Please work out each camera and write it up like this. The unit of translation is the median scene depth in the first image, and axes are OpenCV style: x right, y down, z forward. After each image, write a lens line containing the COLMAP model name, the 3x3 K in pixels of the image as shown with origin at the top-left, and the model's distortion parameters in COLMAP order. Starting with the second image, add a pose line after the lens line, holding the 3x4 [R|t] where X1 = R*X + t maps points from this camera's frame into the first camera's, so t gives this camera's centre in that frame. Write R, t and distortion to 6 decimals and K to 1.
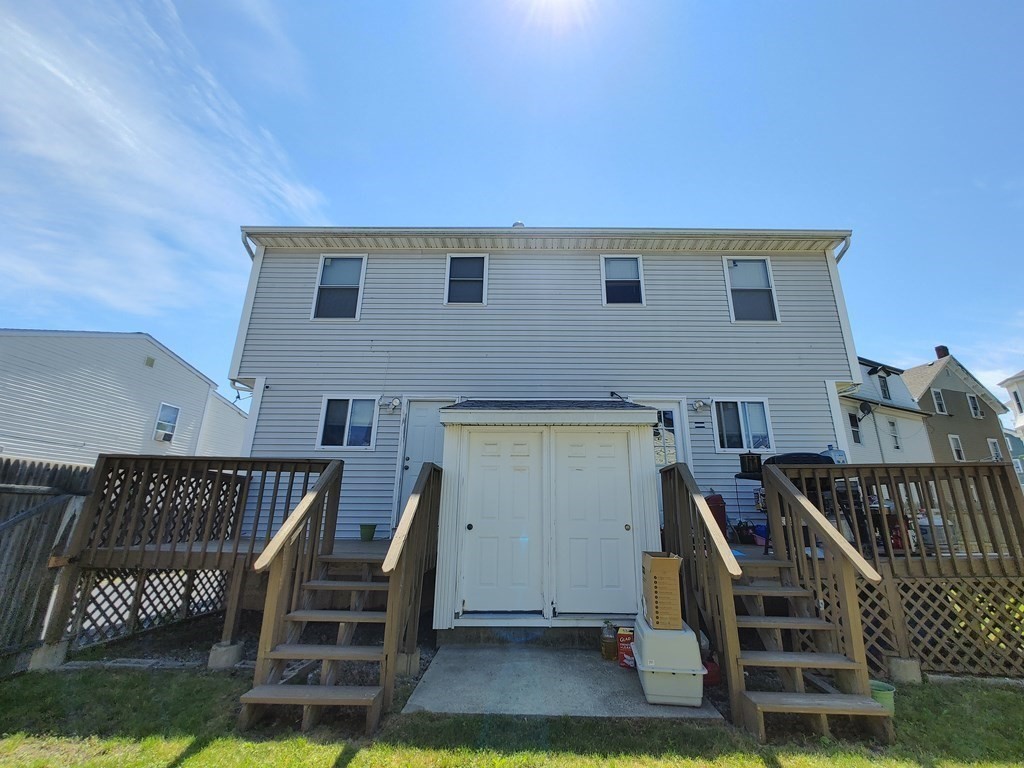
lens RADIAL K [[437.2, 0, 526.5], [0, 437.2, 383.9], [0, 0, 1]] dist [-0.003923, -0.000040]
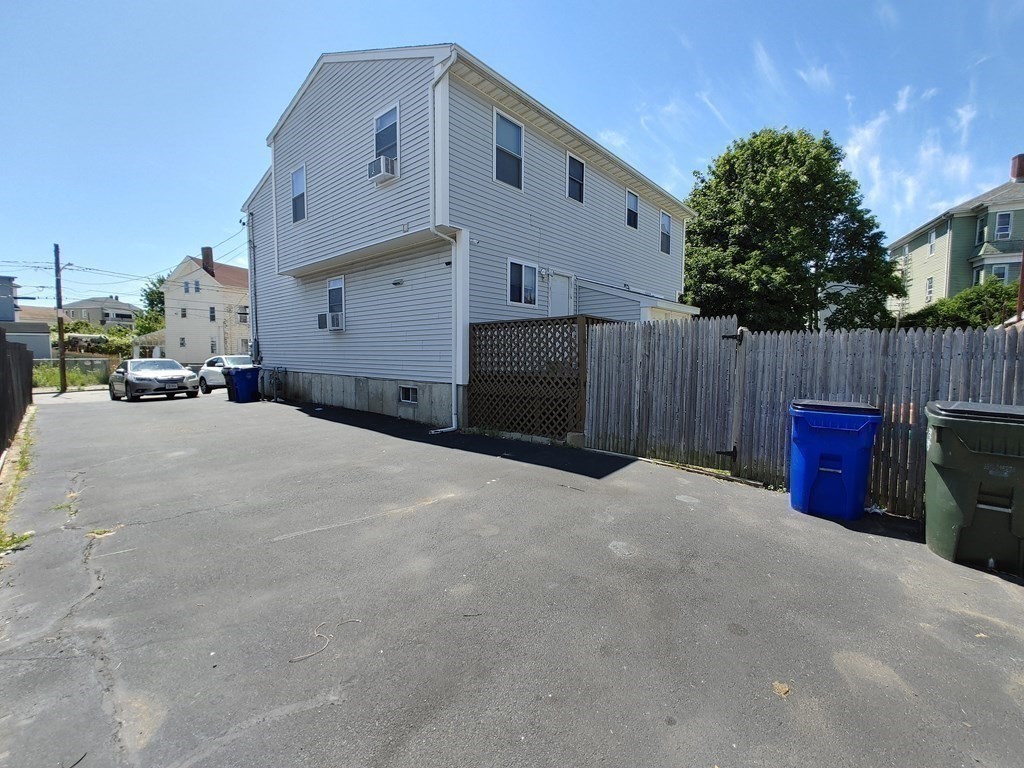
lens RADIAL K [[437.1, 0, 529.2], [0, 437.1, 387.6], [0, 0, 1]] dist [-0.015930, 0.005601]
pose [[0.653332, -0.057158, 0.754911, -1.295572], [-0.221486, 0.939088, 0.262786, 0.031613], [-0.723948, -0.338889, 0.600877, 0.125885]]
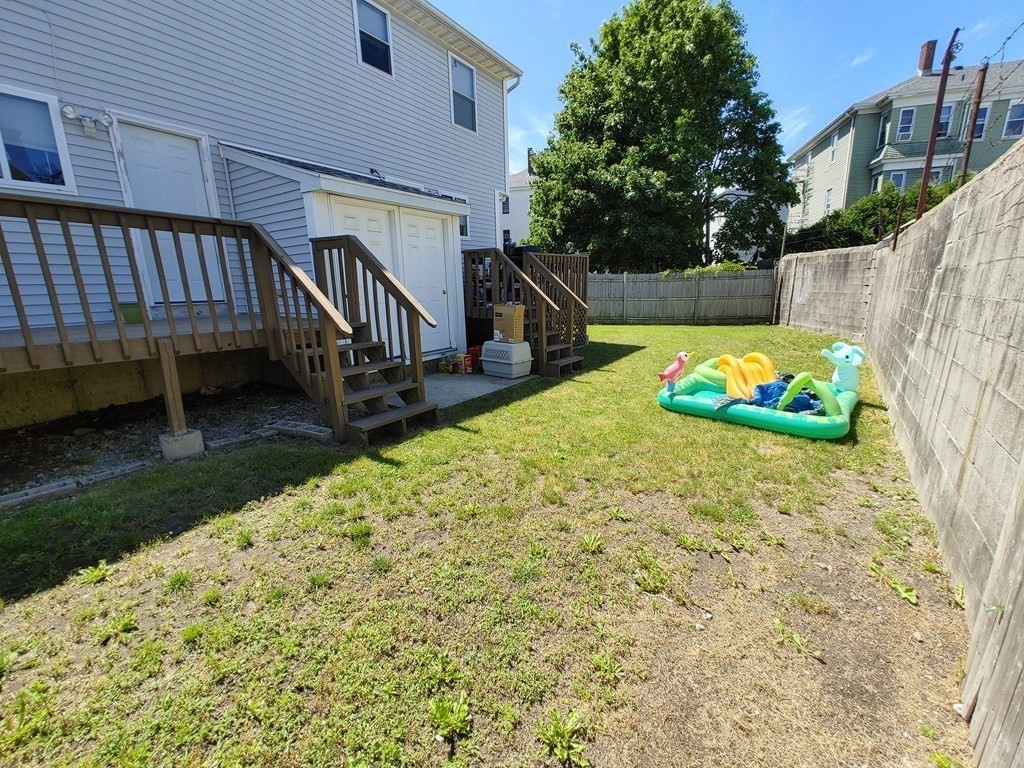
lens RADIAL K [[435.3, 0, 530.3], [0, 435.3, 383.3], [0, 0, 1]] dist [-0.000667, 0.000392]
pose [[0.530321, -0.202867, 0.823167, -0.546990], [-0.224644, 0.902618, 0.367173, 0.014350], [-0.817493, -0.379639, 0.433104, 0.045756]]
